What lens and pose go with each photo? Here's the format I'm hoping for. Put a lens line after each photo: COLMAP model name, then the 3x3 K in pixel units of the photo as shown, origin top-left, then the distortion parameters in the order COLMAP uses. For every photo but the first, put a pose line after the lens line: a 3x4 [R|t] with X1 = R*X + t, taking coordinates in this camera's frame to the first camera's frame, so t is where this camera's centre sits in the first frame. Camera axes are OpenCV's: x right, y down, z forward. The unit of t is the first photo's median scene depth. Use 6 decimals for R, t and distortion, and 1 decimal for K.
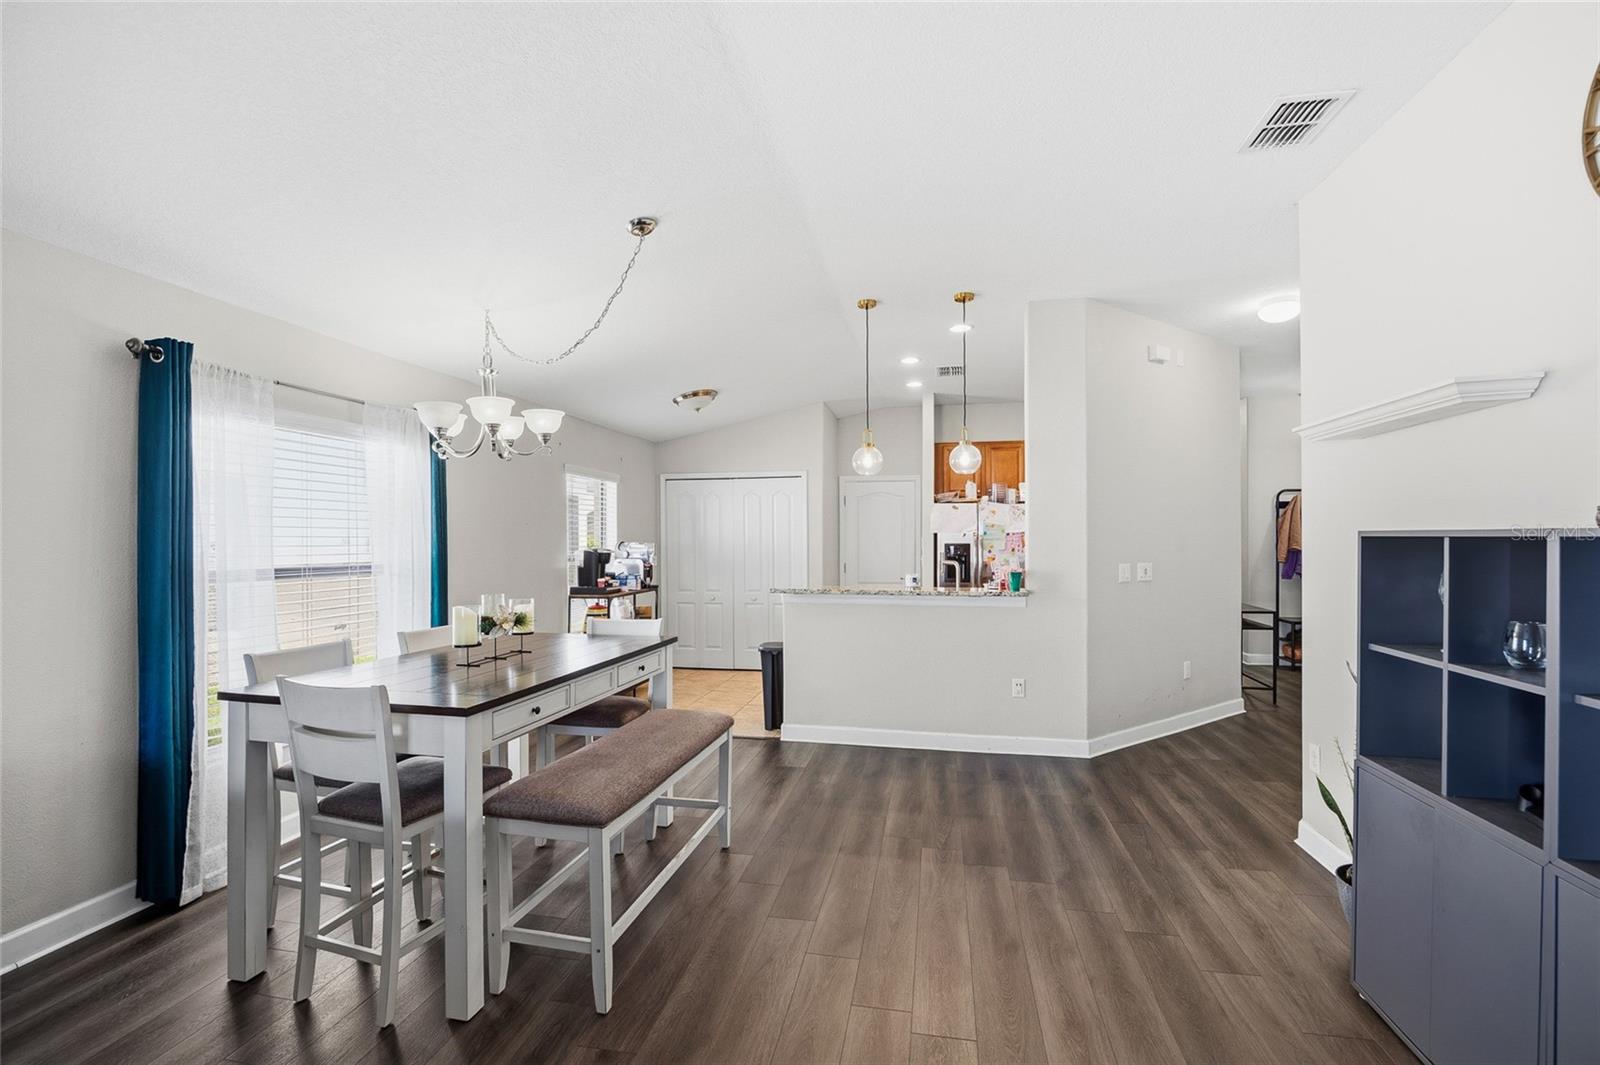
lens RADIAL K [[701.0, 0, 800.0], [0, 701.0, 532.5], [0, 0, 1]] dist [-0.011660, -0.000036]
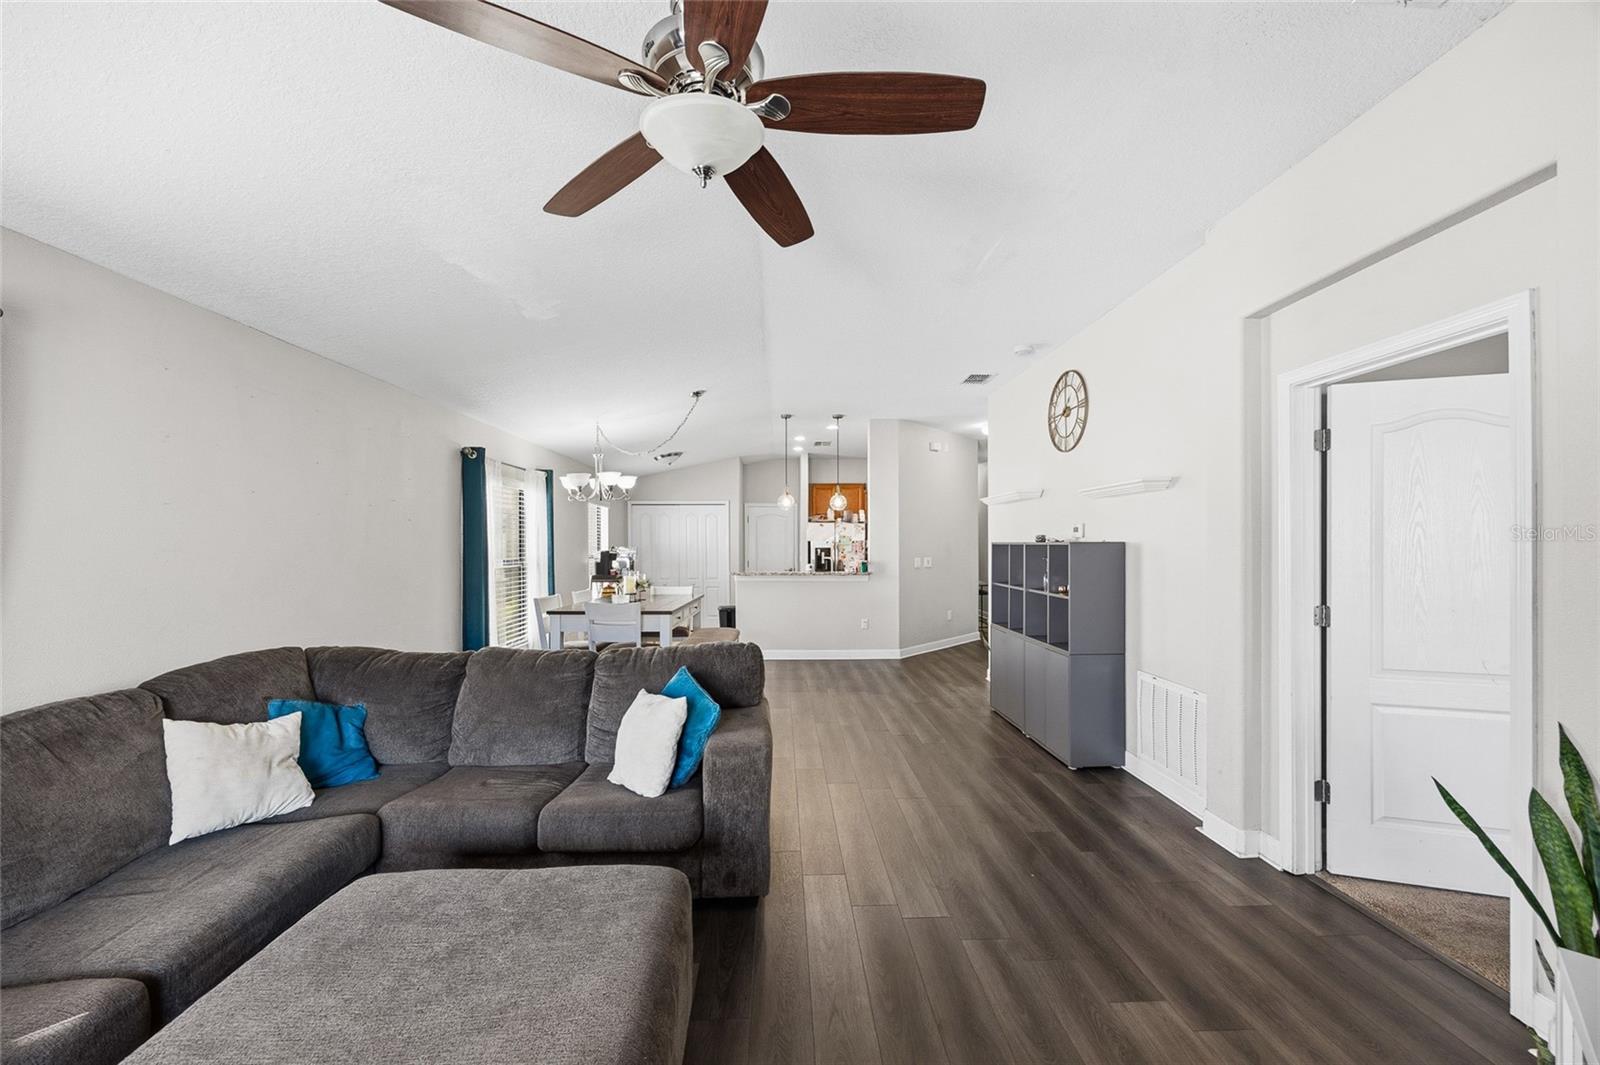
lens RADIAL K [[592.5, 0, 783.2], [0, 592.5, 536.6], [0, 0, 1]] dist [0.000029, 0.000024]
pose [[0.980720, 0.003389, 0.195389, -0.165557], [-0.002643, 0.999988, -0.004076, -0.004902], [-0.195401, 0.003481, 0.980717, -0.401156]]
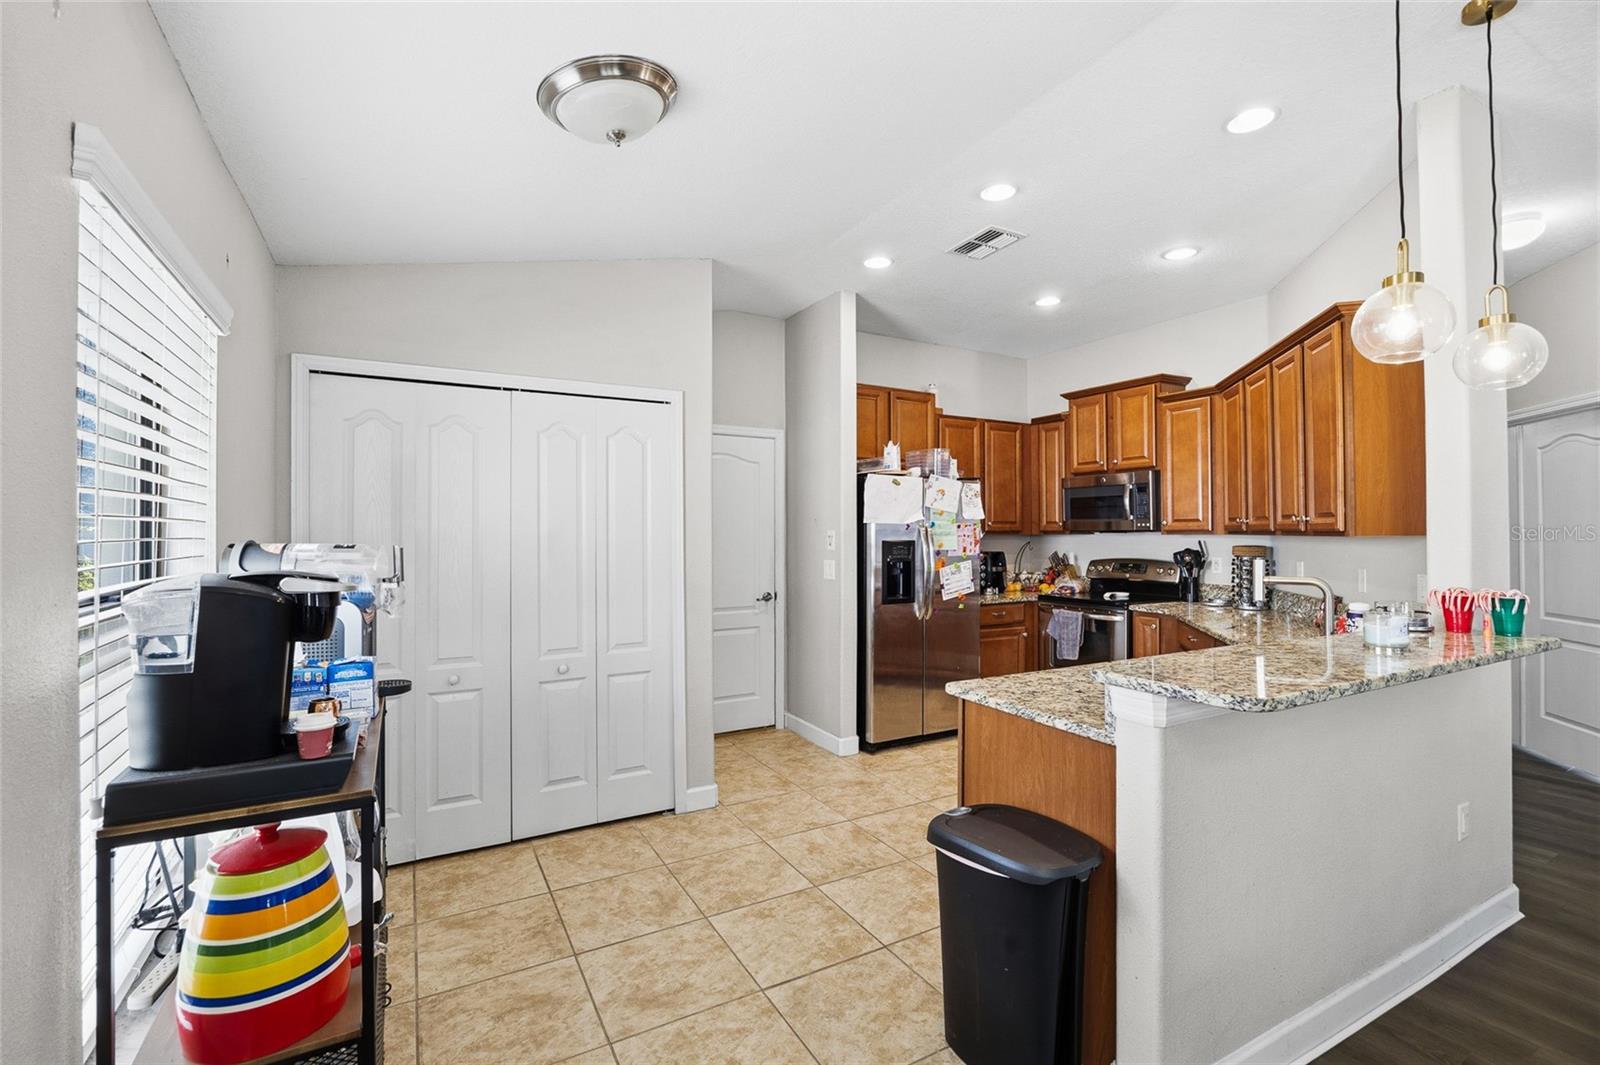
lens RADIAL K [[701.0, 0, 800.0], [0, 701.0, 532.5], [0, 0, 1]] dist [-0.011660, -0.000036]
pose [[0.765221, 0.001005, 0.643767, -0.306728], [-0.000355, 0.999999, -0.001139, 0.011581], [-0.643768, 0.000643, 0.765221, 0.749787]]
